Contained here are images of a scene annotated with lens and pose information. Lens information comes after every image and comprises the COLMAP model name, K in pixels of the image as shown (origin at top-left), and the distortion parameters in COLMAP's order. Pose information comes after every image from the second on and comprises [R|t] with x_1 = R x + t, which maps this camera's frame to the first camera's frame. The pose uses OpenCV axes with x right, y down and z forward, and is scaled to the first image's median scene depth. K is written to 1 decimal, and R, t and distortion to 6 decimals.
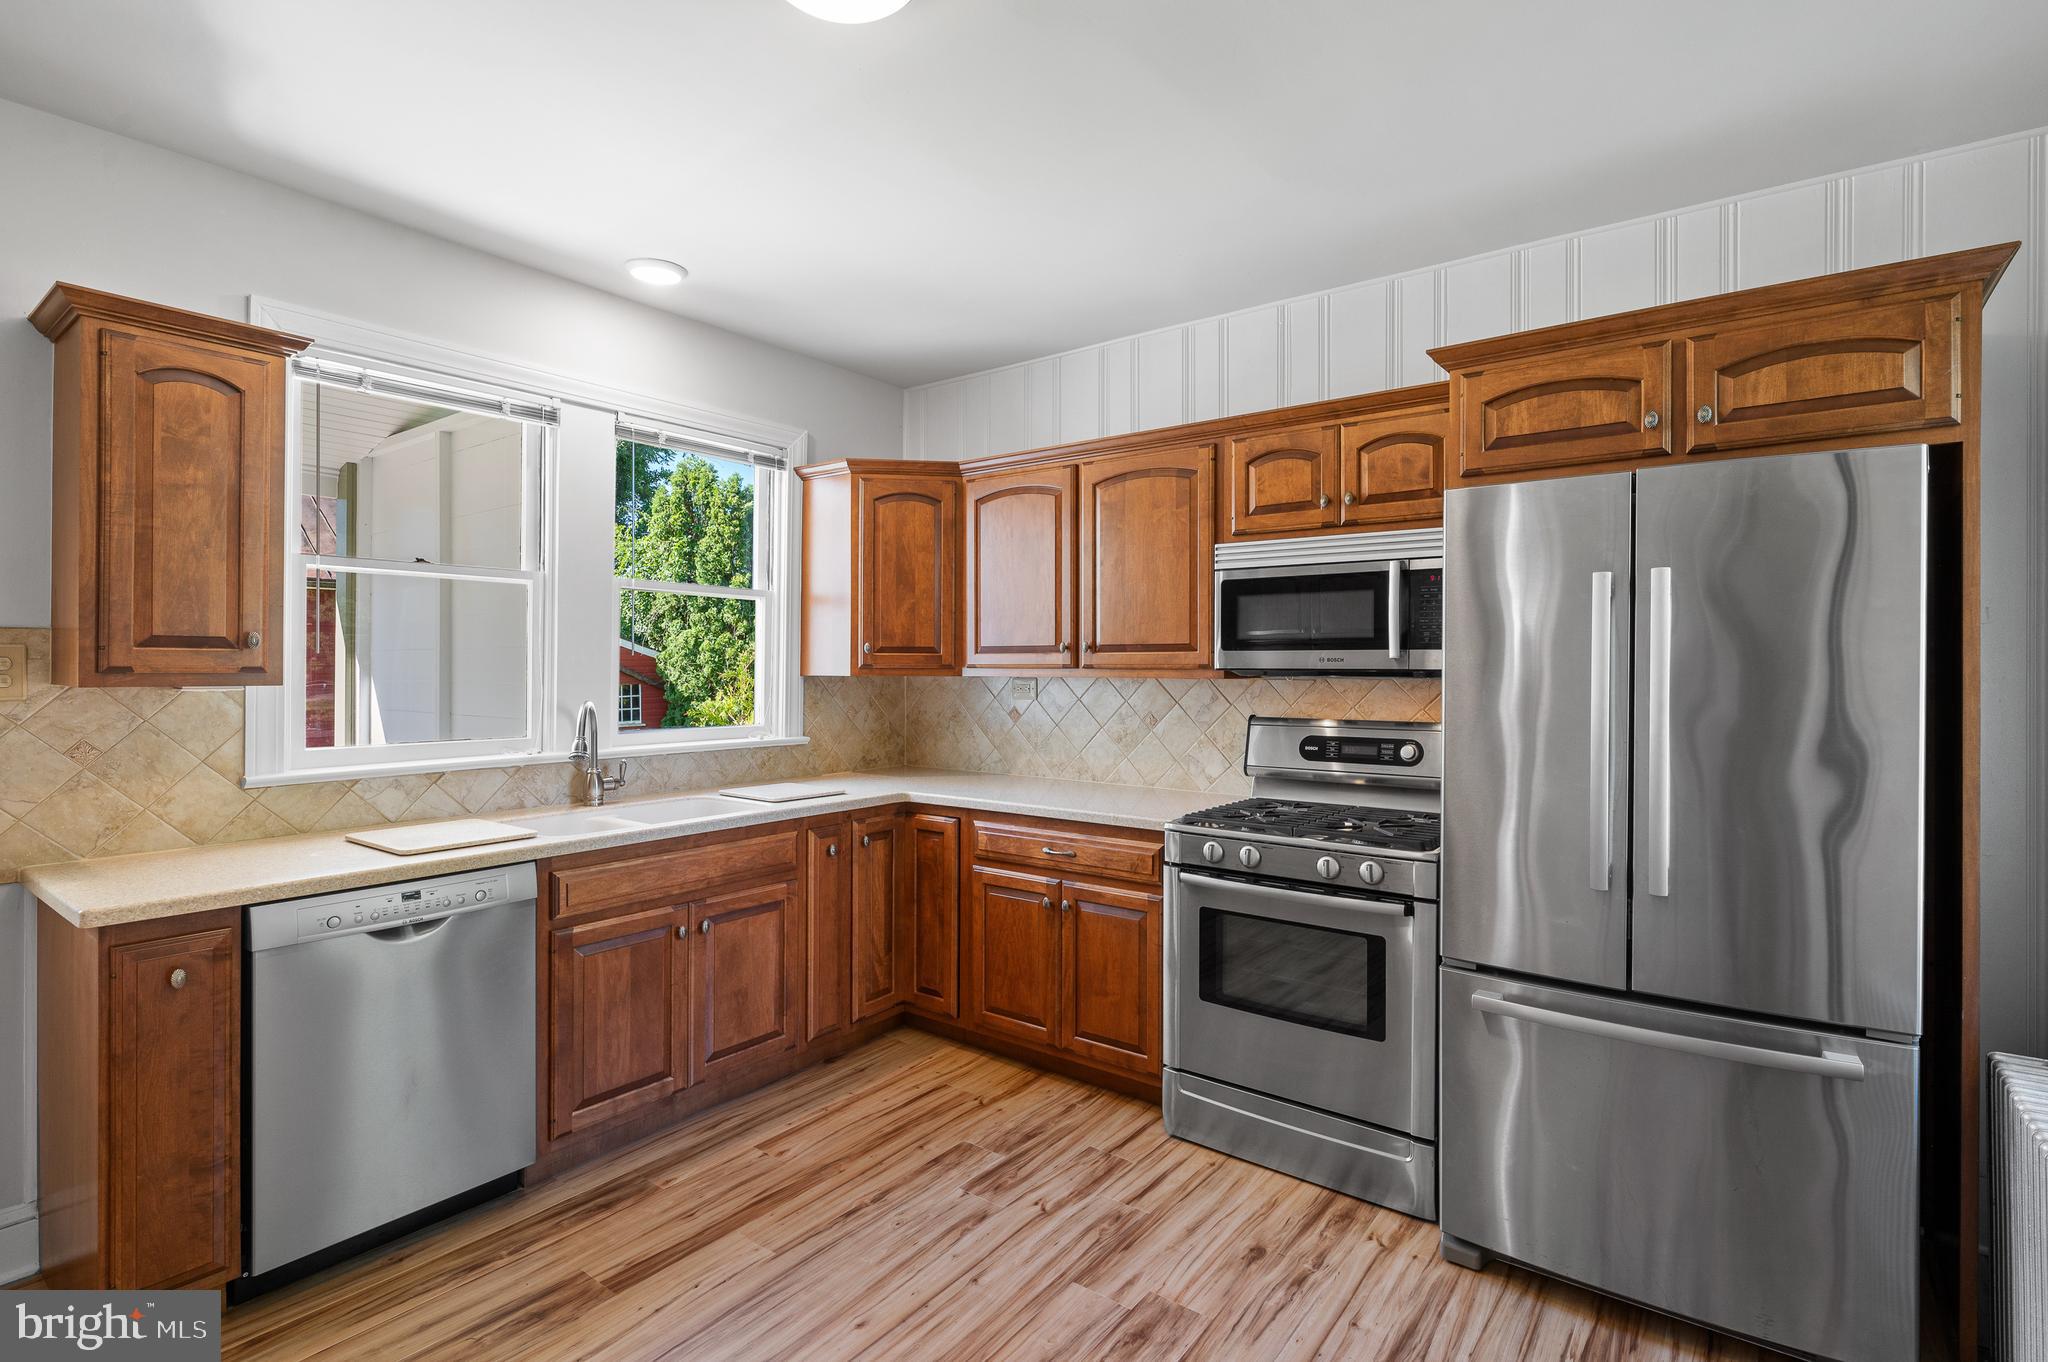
lens RADIAL K [[973.7, 0, 1025.7], [0, 973.7, 663.3], [0, 0, 1]] dist [0.000509, -0.000282]
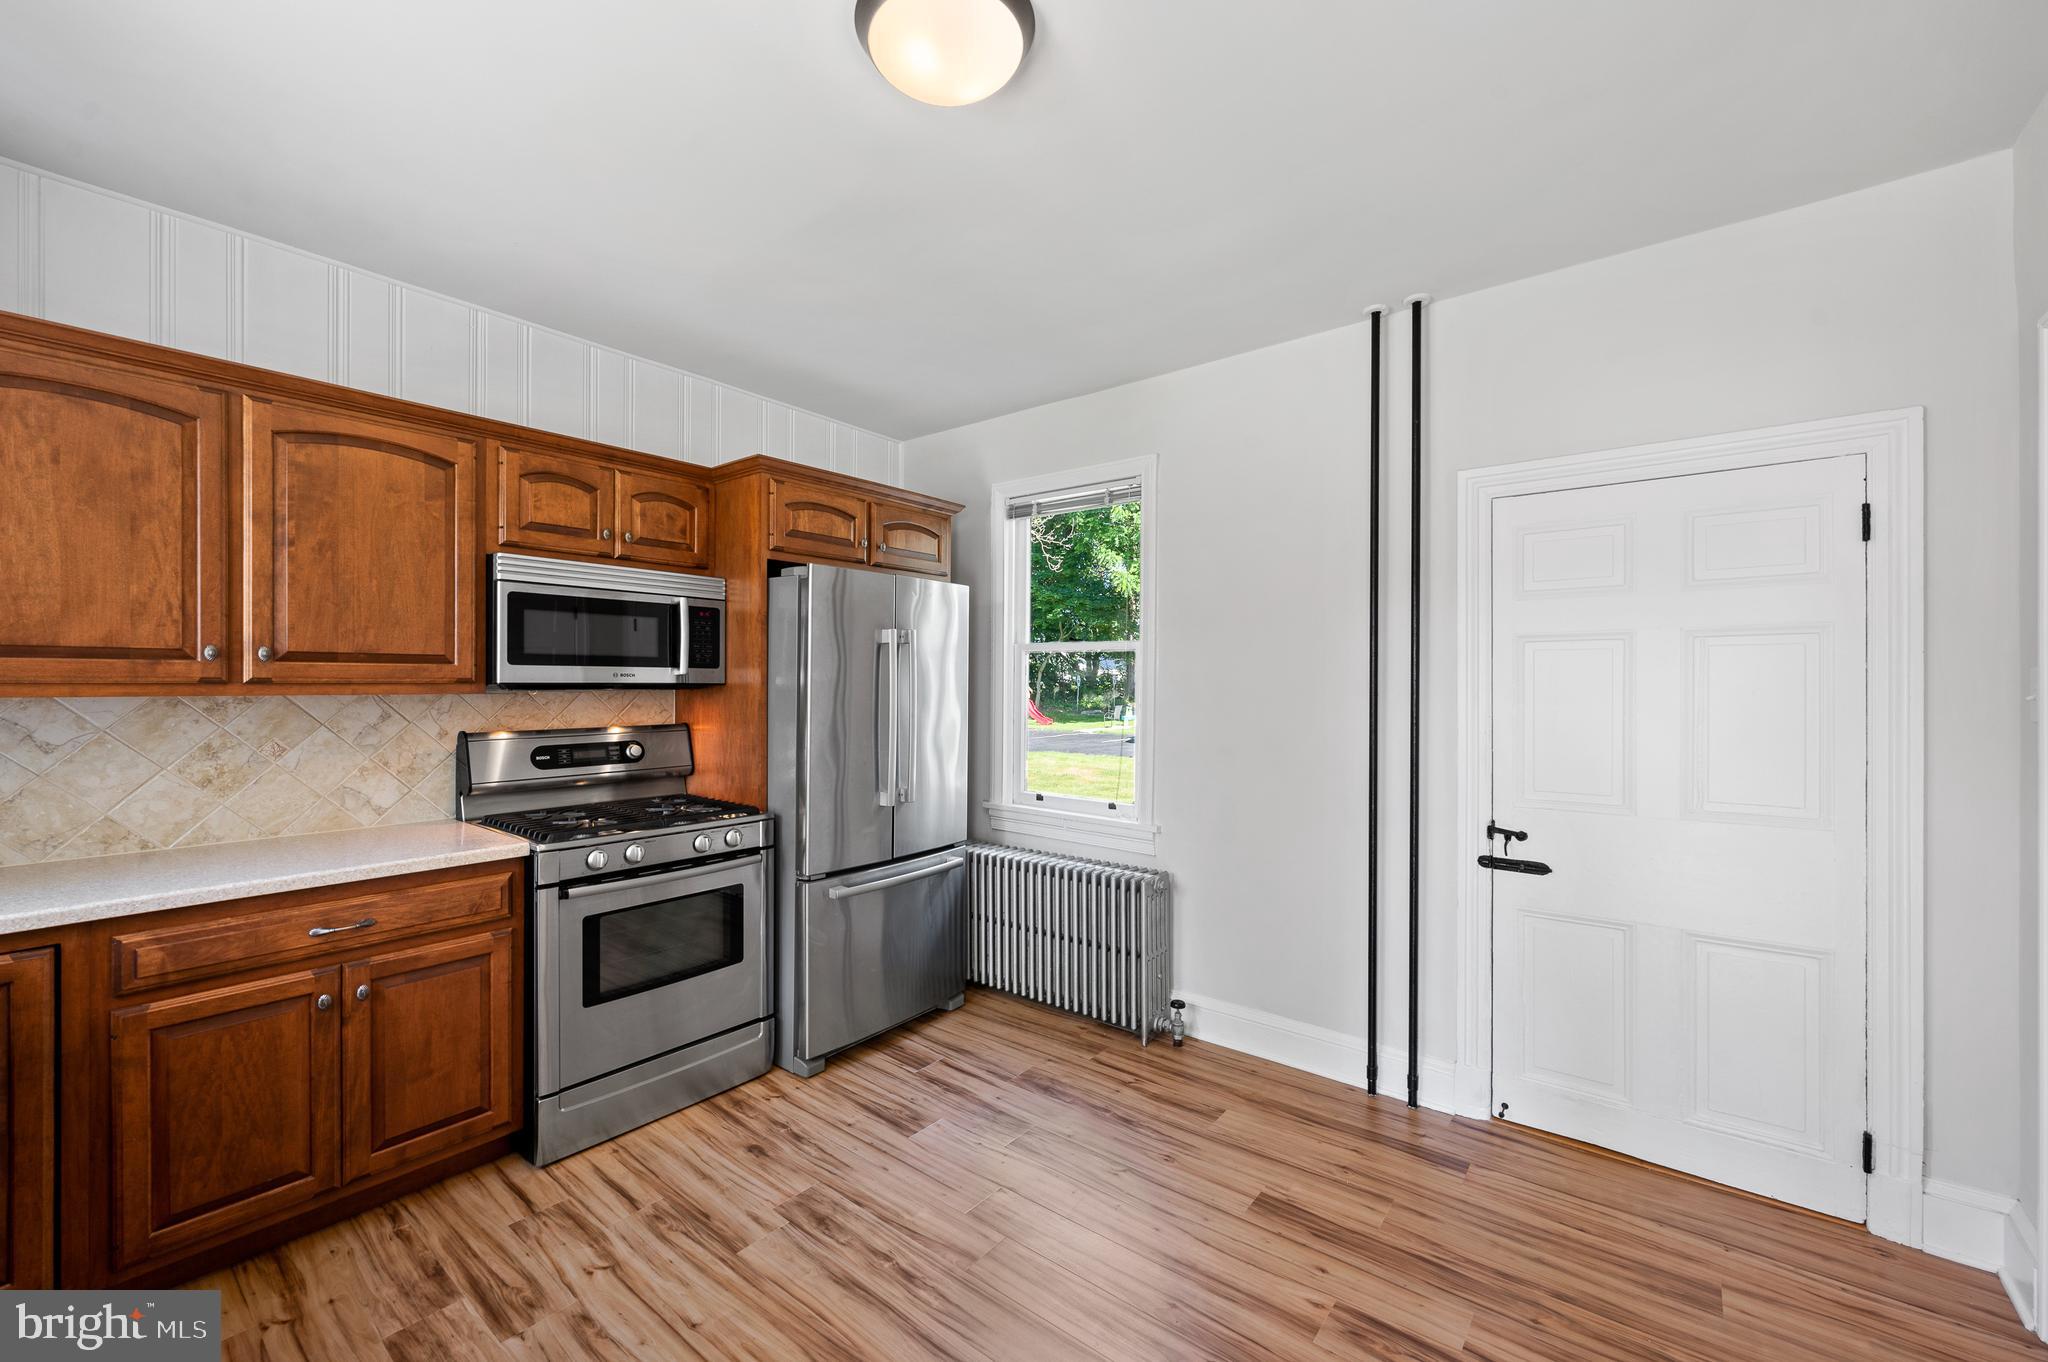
lens RADIAL K [[825.8, 0, 1022.2], [0, 825.8, 678.7], [0, 0, 1]] dist [0.000534, -0.000050]
pose [[0.027132, -0.001456, 0.999631, -0.729033], [-0.007948, 0.999967, 0.001672, -0.005065], [-0.999600, -0.007990, 0.027120, 0.564147]]
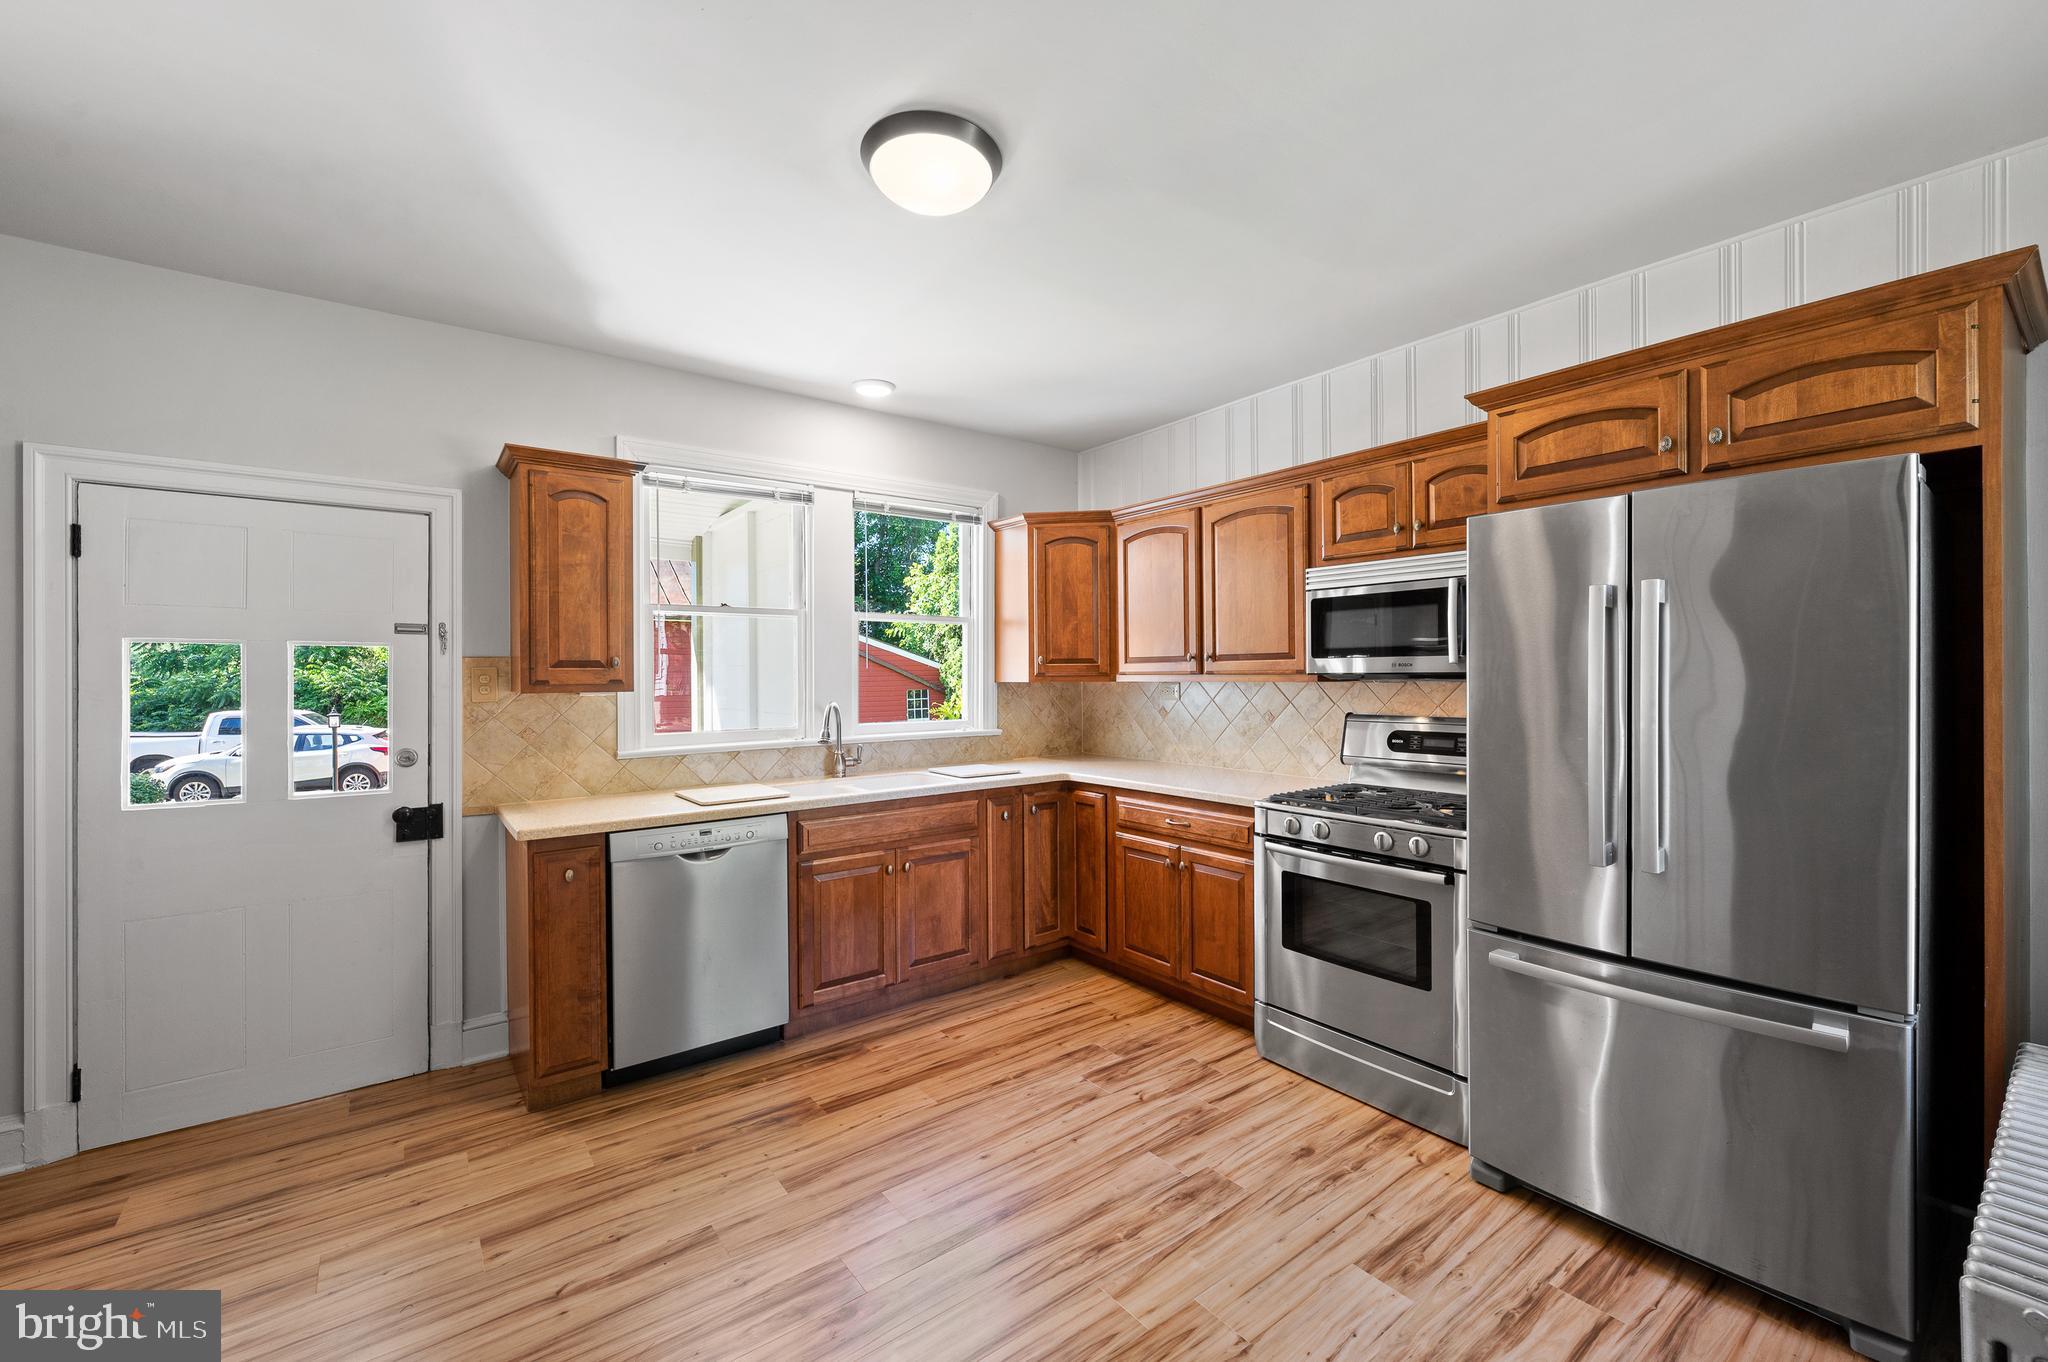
lens RADIAL K [[827.2, 0, 1030.1], [0, 827.2, 674.3], [0, 0, 1]] dist [0.000345, 0.000041]
pose [[0.964329, -0.010855, -0.264484, 0.164606], [0.012092, 0.999922, 0.003048, -0.000790], [0.264430, -0.006138, 0.964385, -0.078931]]
